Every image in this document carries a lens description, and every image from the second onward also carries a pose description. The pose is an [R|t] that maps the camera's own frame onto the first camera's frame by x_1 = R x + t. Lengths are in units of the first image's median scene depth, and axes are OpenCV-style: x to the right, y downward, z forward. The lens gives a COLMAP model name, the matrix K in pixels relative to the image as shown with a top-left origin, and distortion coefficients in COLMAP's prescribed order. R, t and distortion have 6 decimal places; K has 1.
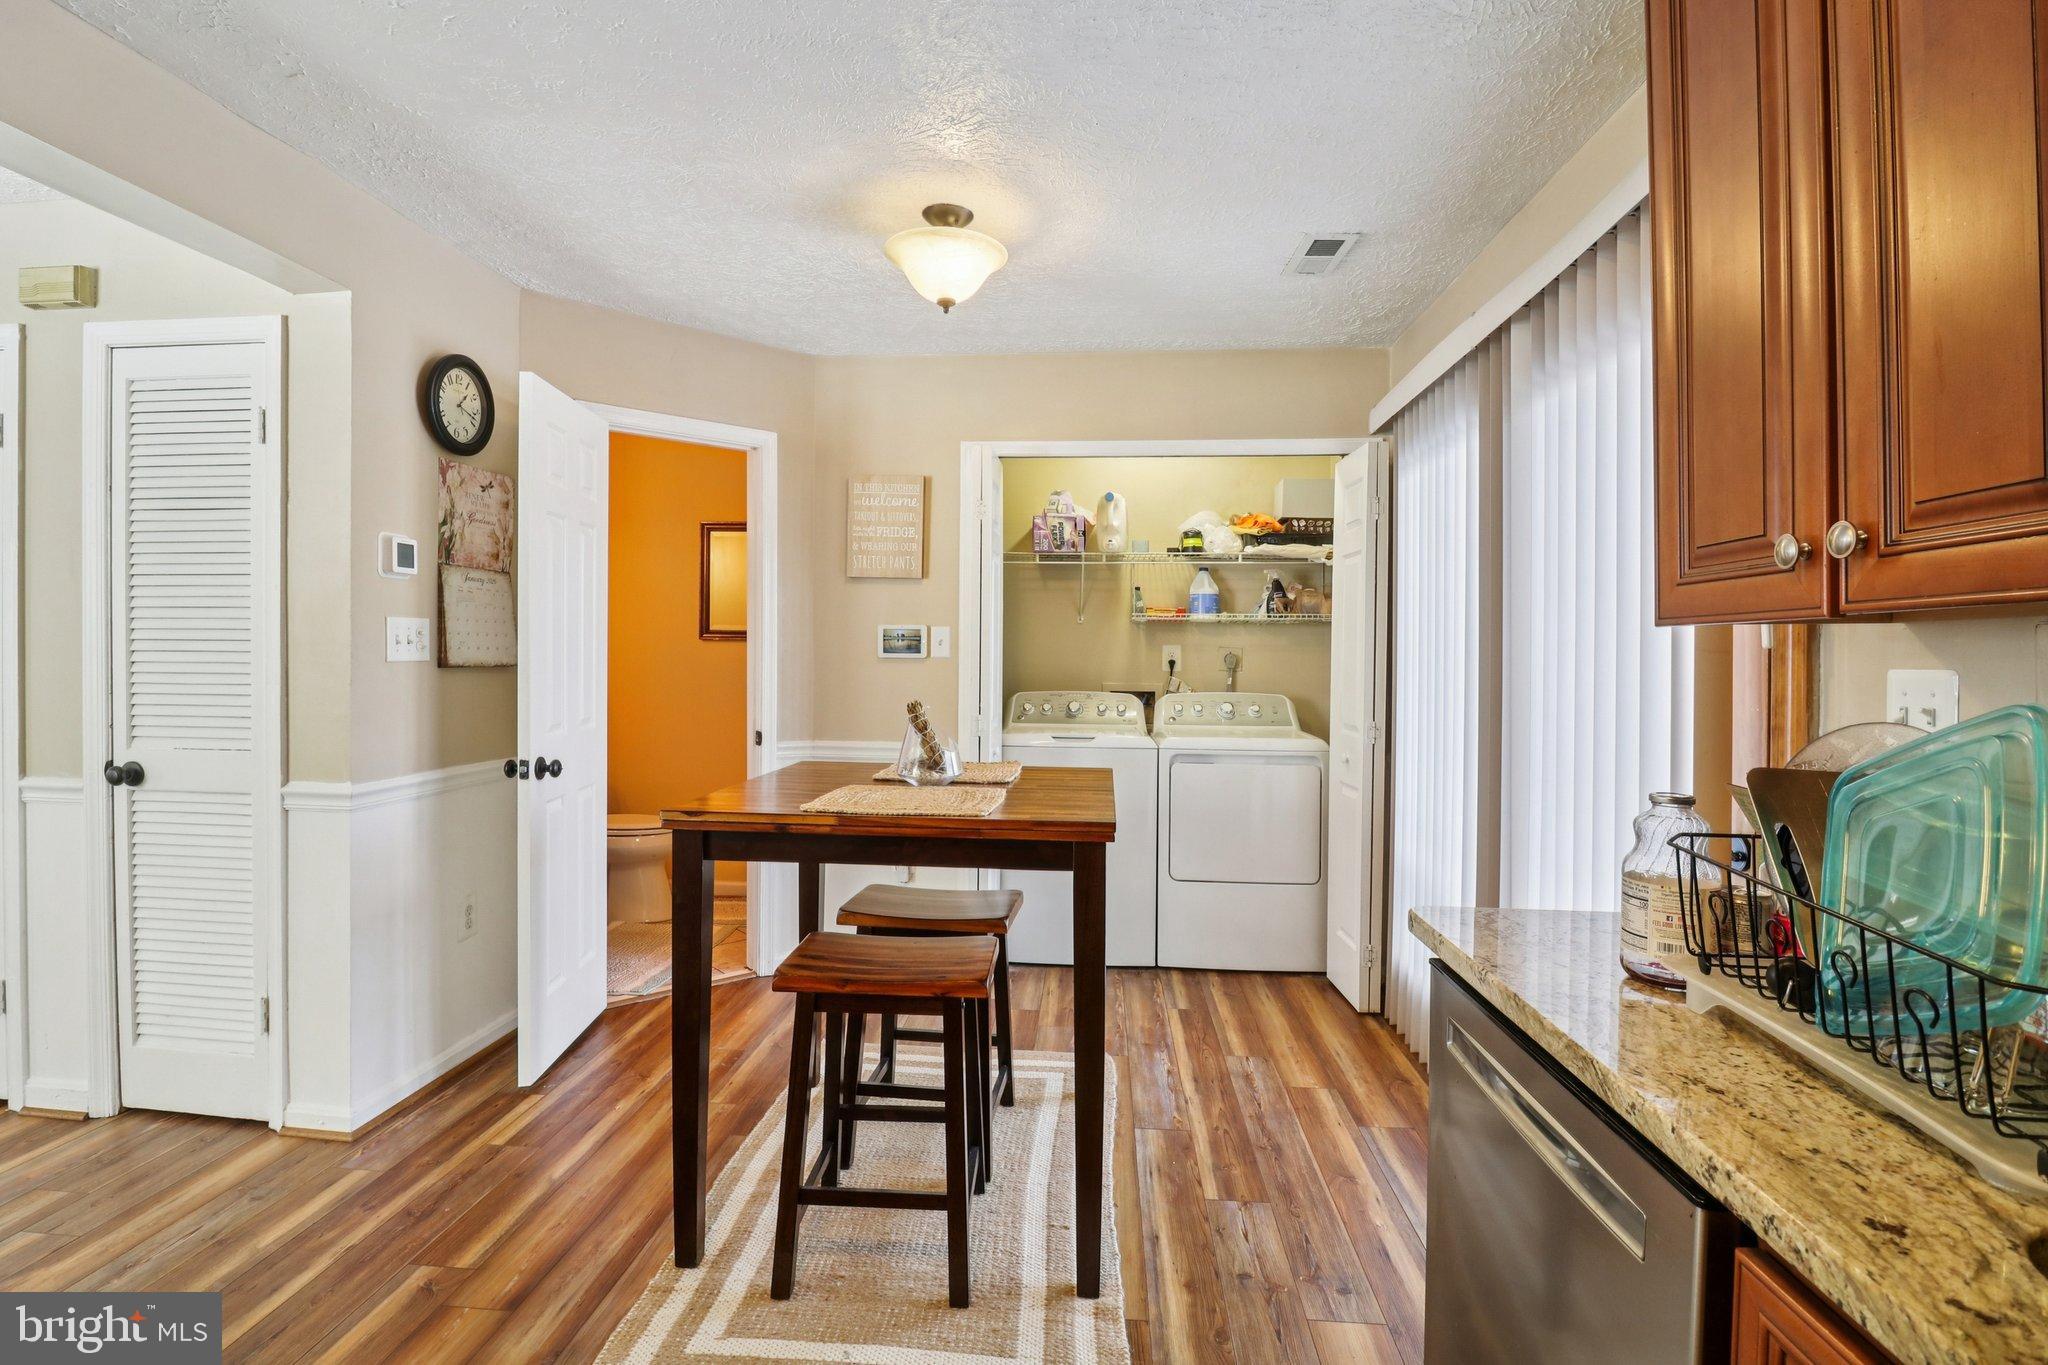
lens RADIAL K [[975.8, 0, 1008.9], [0, 975.8, 652.3], [0, 0, 1]] dist [-0.001260, -0.014588]
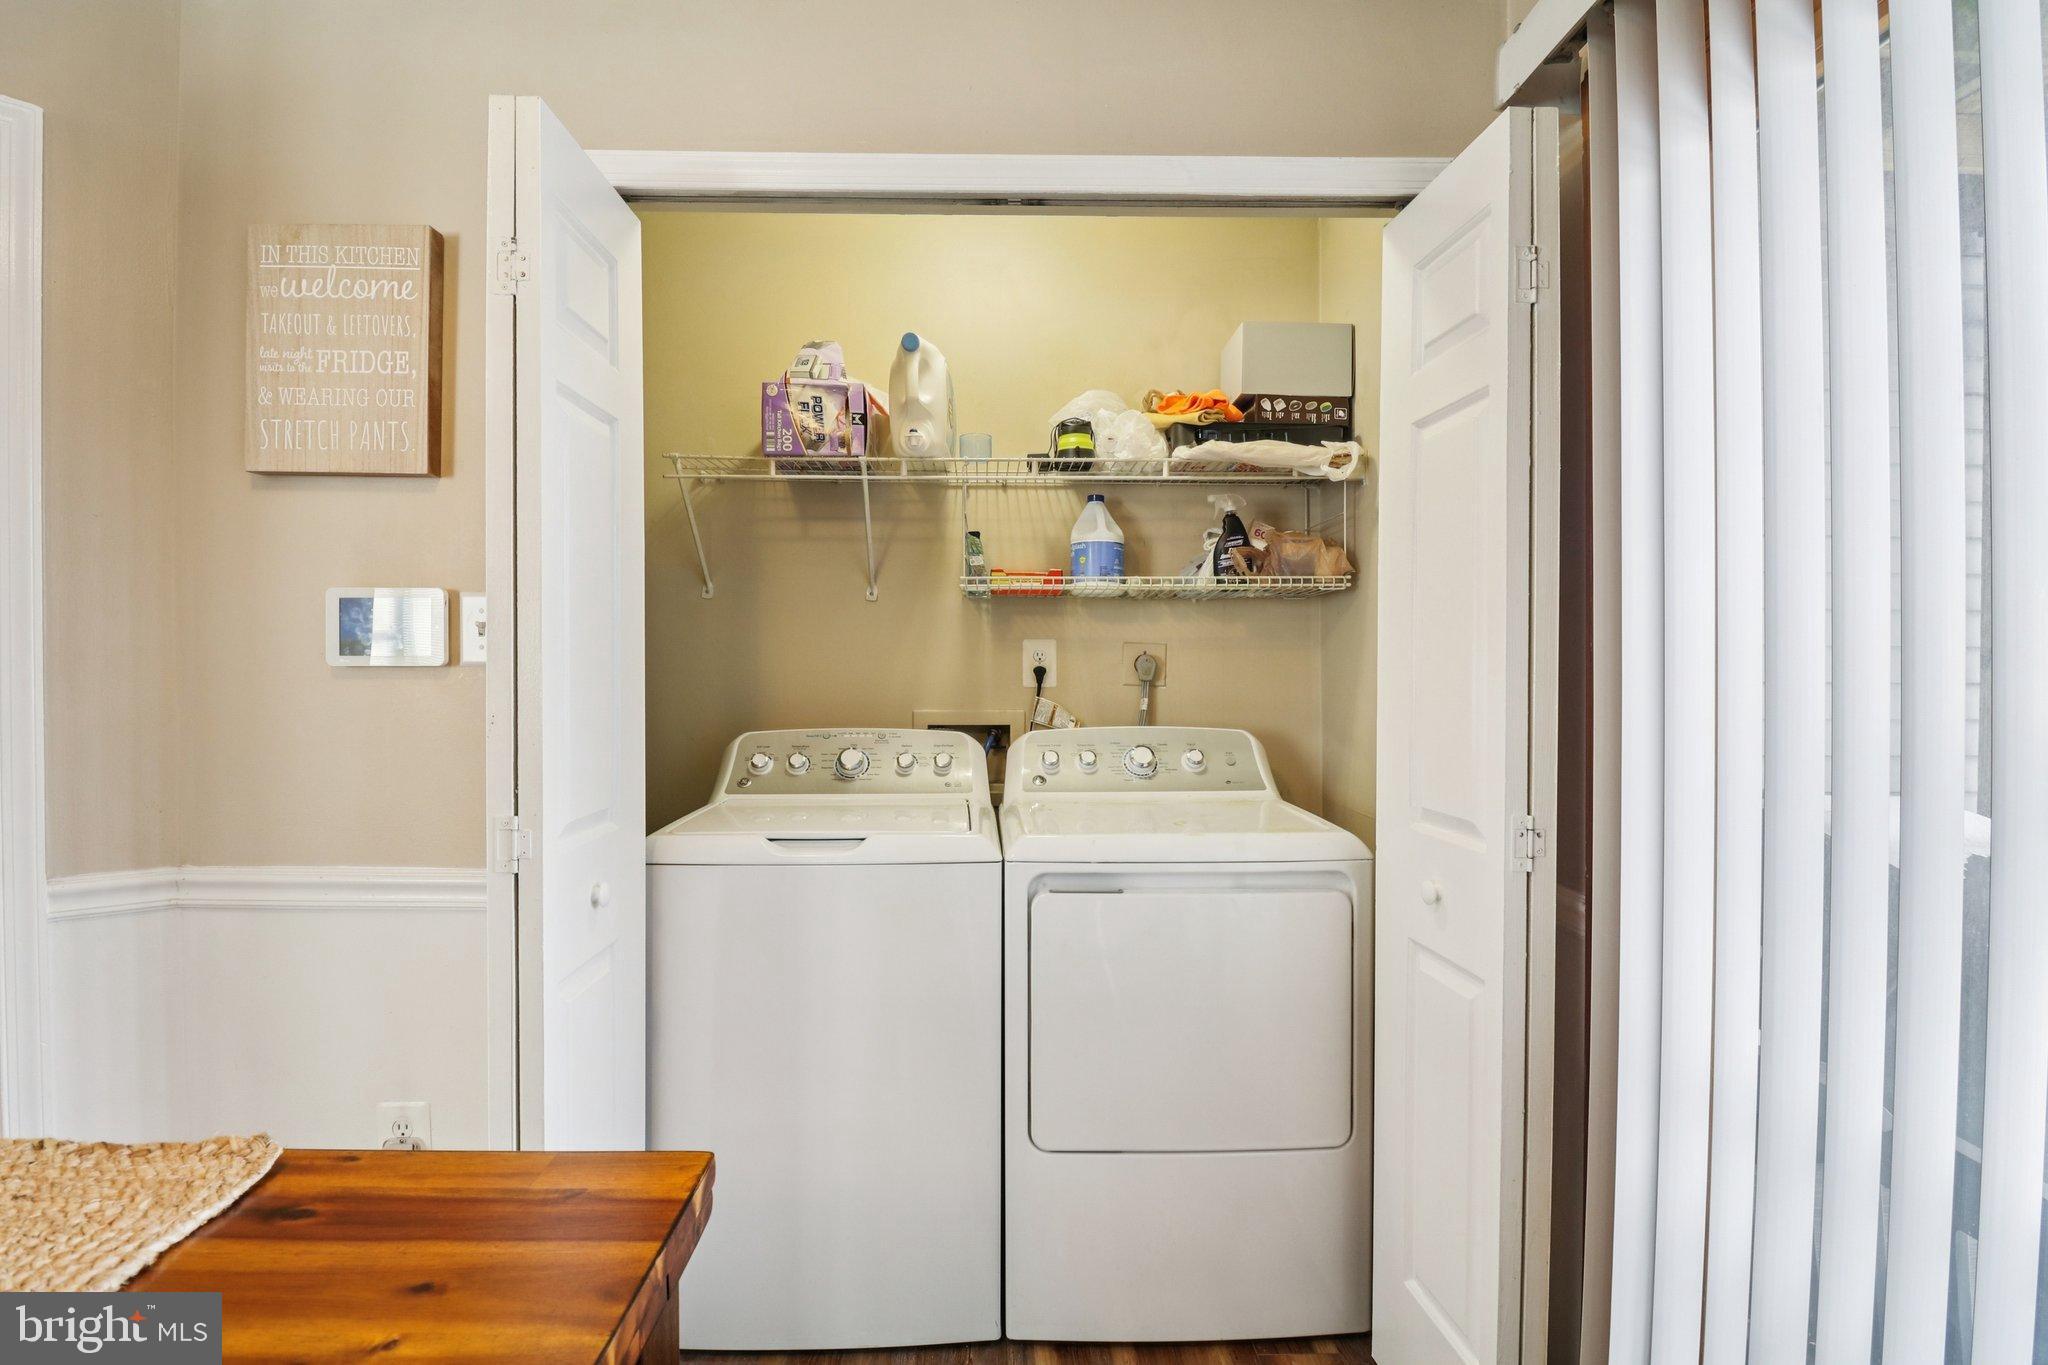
lens RADIAL K [[975.8, 0, 1008.9], [0, 975.8, 652.3], [0, 0, 1]] dist [-0.001260, -0.014588]
pose [[0.993560, -0.007200, 0.113075, 0.093300], [0.008163, 0.999934, -0.008056, 0.004255], [-0.113009, 0.008927, 0.993554, 0.485947]]
